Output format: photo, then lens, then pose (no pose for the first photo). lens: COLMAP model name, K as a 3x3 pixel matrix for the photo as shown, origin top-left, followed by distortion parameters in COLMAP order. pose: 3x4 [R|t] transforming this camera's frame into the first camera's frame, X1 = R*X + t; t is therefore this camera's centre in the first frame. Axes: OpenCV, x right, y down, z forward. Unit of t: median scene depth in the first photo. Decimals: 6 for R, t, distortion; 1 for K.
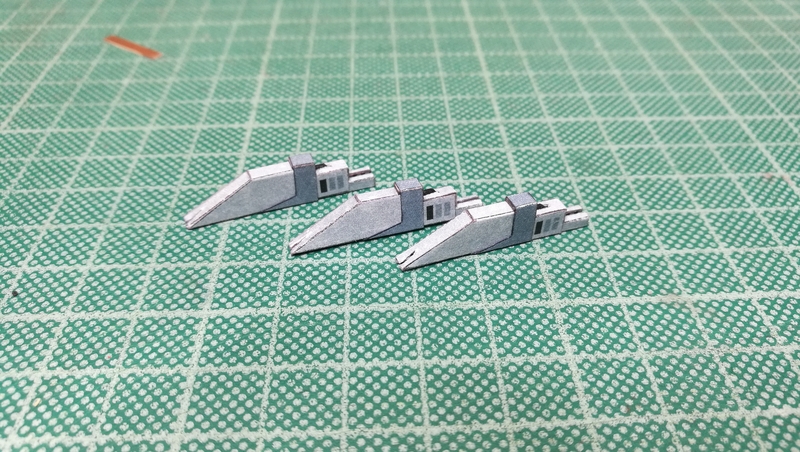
lens RADIAL K [[655.8, 0, 402.3], [0, 655.8, 229.3], [0, 0, 1]] dist [-0.051606, 0.004847]
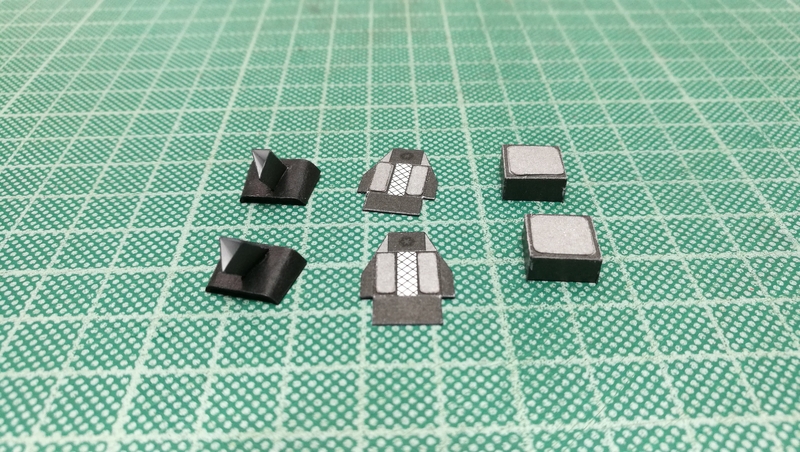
lens RADIAL K [[643.1, 0, 400.0], [0, 643.1, 226.0], [0, 0, 1]] dist [-0.039801, 0.001022]
pose [[0.999701, 0.000712, -0.024429, -0.609905], [-0.001028, 0.999916, -0.012928, 0.059678], [0.024418, 0.012949, 0.999618, -0.076948]]
